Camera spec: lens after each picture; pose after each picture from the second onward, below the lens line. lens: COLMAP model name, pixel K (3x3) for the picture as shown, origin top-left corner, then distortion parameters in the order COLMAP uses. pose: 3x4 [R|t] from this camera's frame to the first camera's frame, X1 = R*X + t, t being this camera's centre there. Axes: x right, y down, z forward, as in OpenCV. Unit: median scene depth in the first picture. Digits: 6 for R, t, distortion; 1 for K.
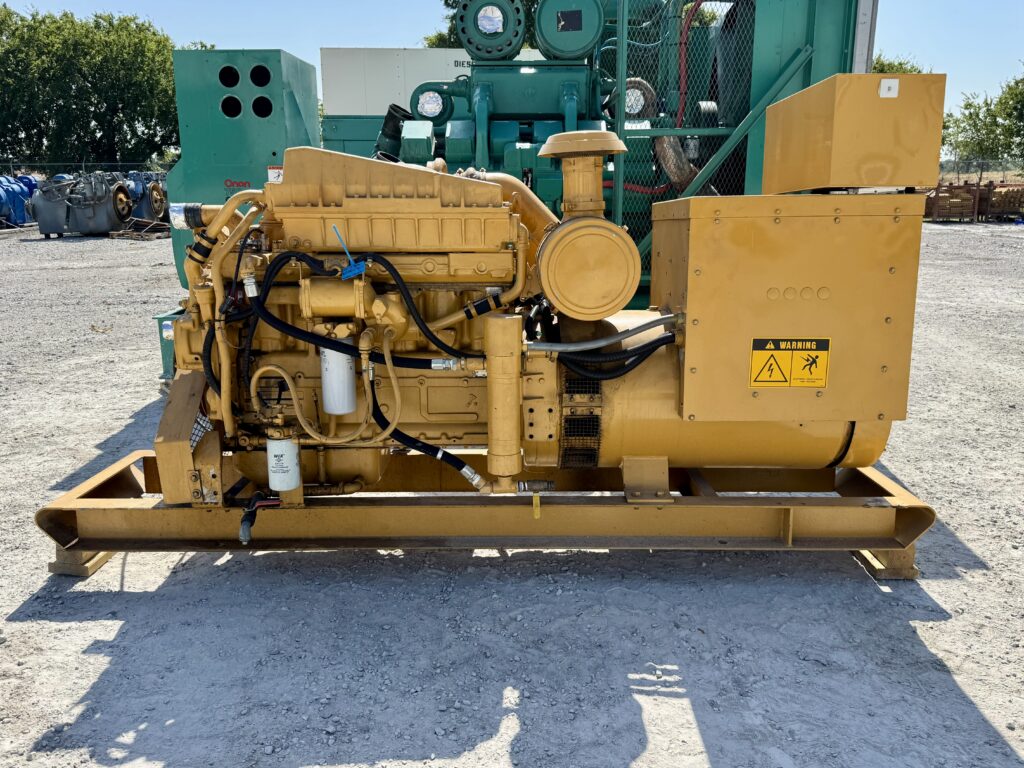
lens RADIAL K [[835.5, 0, 512.0], [0, 835.5, 384.0], [0, 0, 1]] dist [0.037946, -0.002092]
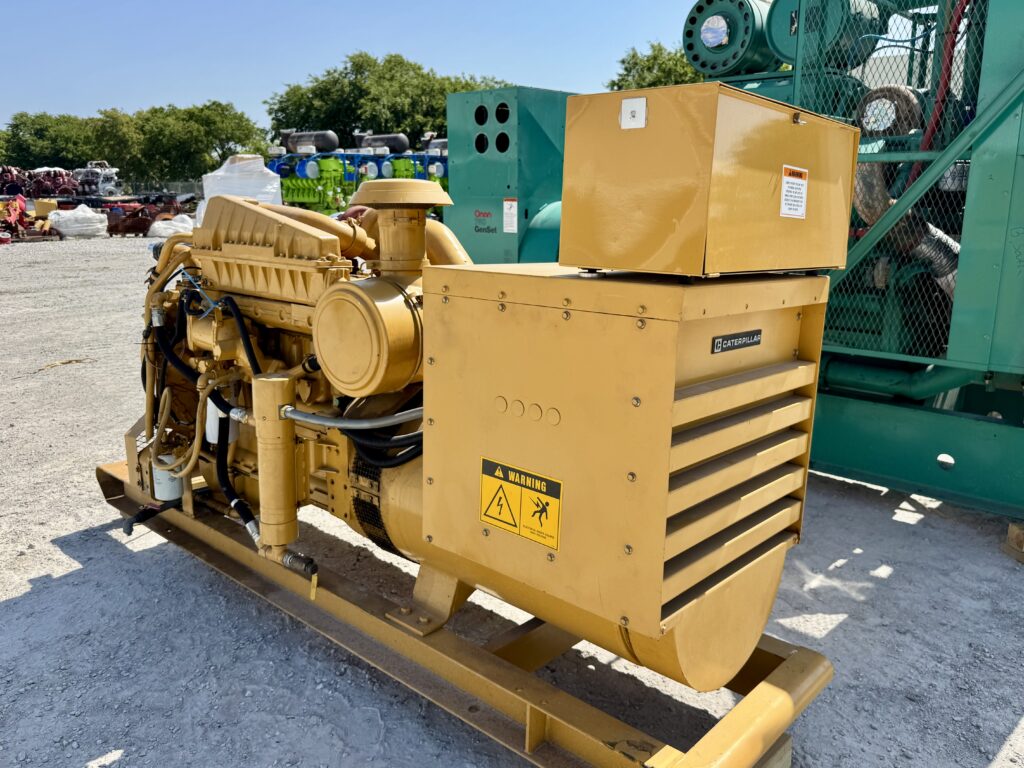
lens RADIAL K [[798.4, 0, 512.0], [0, 798.4, 384.0], [0, 0, 1]] dist [0.008295, -0.000325]
pose [[0.745642, 0.158816, -0.647144, 0.750431], [-0.159306, 0.985506, 0.058300, -0.163197], [0.647023, 0.059623, 0.760136, 0.476348]]
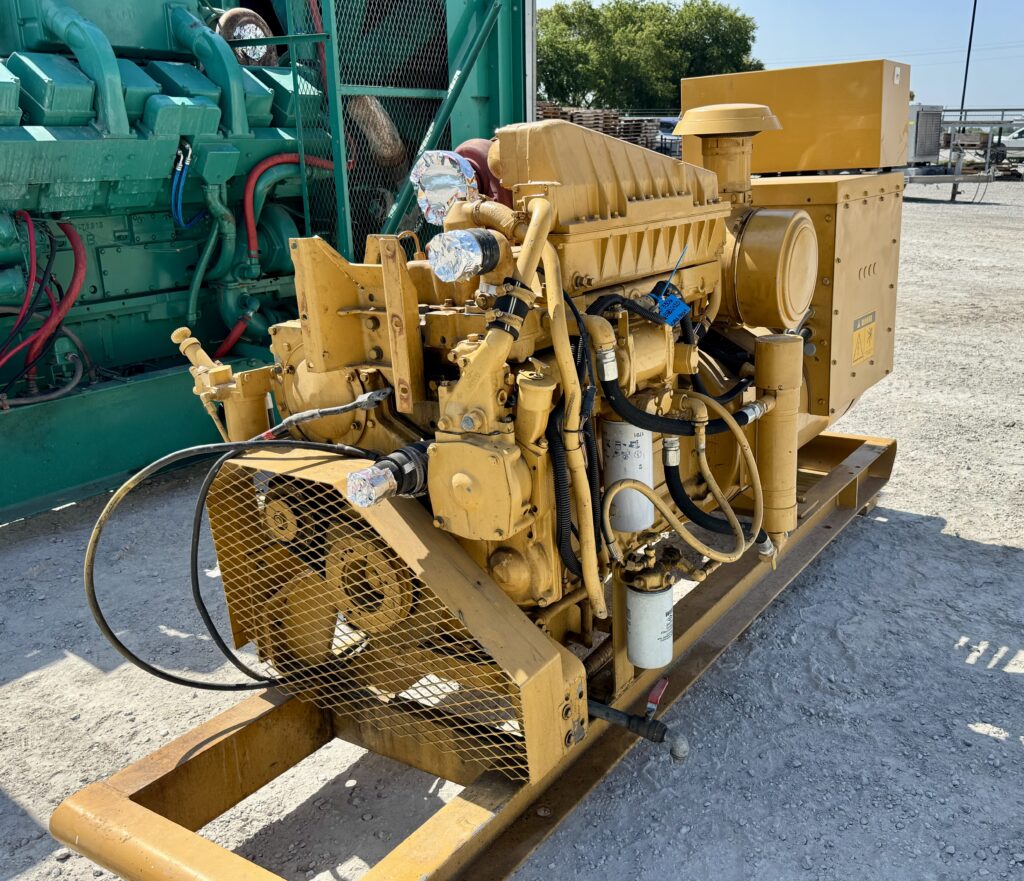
lens RADIAL K [[952.2, 0, 512.0], [0, 952.2, 440.5], [0, 0, 1]] dist [0.001638, 0.000658]
pose [[0.573985, -0.246970, 0.780735, -0.885676], [0.206211, 0.966302, 0.154067, -0.175577], [-0.792476, 0.072564, 0.605571, 0.640136]]
